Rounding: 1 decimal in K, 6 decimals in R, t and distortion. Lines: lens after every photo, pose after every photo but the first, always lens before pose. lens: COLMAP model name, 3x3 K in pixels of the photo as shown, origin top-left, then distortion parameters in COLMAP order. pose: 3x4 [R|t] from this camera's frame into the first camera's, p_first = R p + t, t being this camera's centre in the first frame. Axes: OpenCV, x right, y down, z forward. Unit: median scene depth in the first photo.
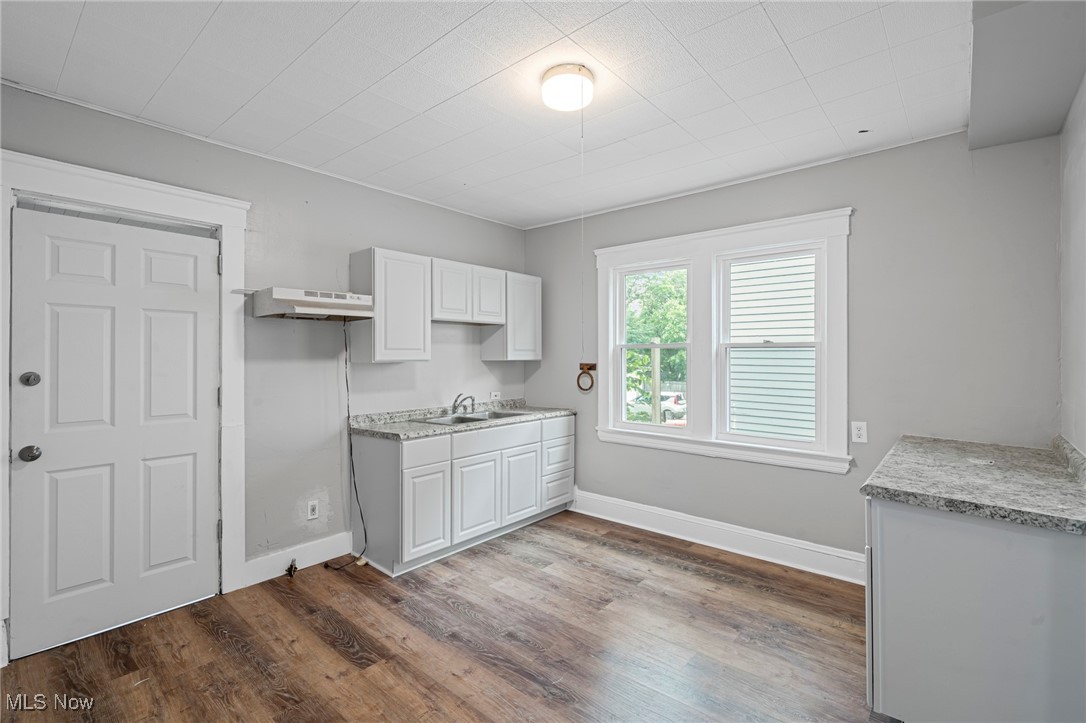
lens RADIAL K [[486.1, 0, 540.6], [0, 486.1, 356.8], [0, 0, 1]] dist [0.000500, 0.000074]
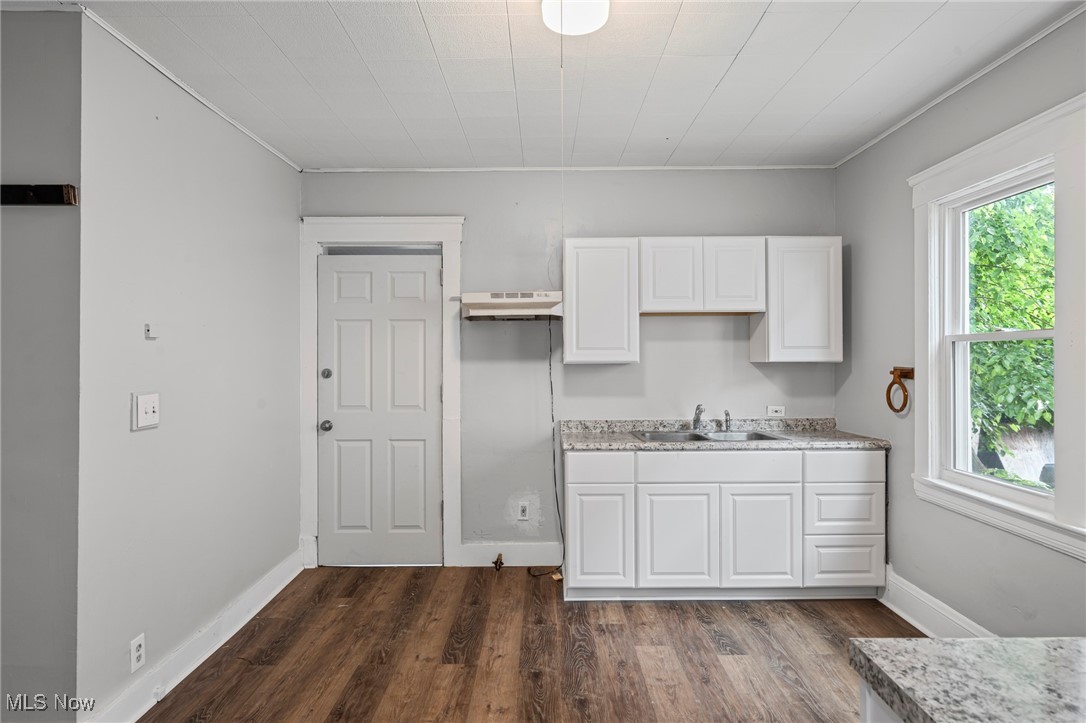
lens RADIAL K [[595.3, 0, 543.0], [0, 595.3, 361.5], [0, 0, 1]] dist [0.001235, -0.000188]
pose [[0.657659, 0.002407, -0.753312, 0.491346], [0.001868, 0.999987, 0.004826, 0.002061], [0.753314, -0.004581, 0.657646, 0.234251]]
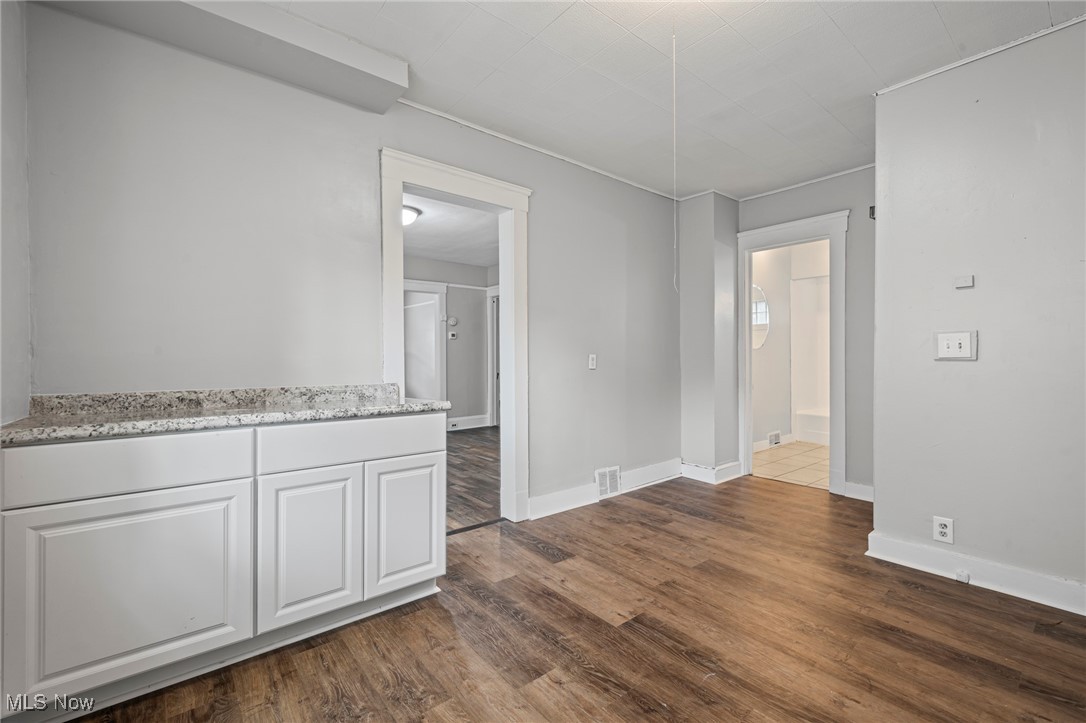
lens RADIAL K [[463.2, 0, 541.2], [0, 463.2, 358.4], [0, 0, 1]] dist [0.000580, -0.000062]
pose [[-0.985544, 0.002087, 0.169408, 0.116879], [0.002033, 0.999998, -0.000491, 0.087604], [-0.169409, -0.000139, -0.985546, 1.205162]]
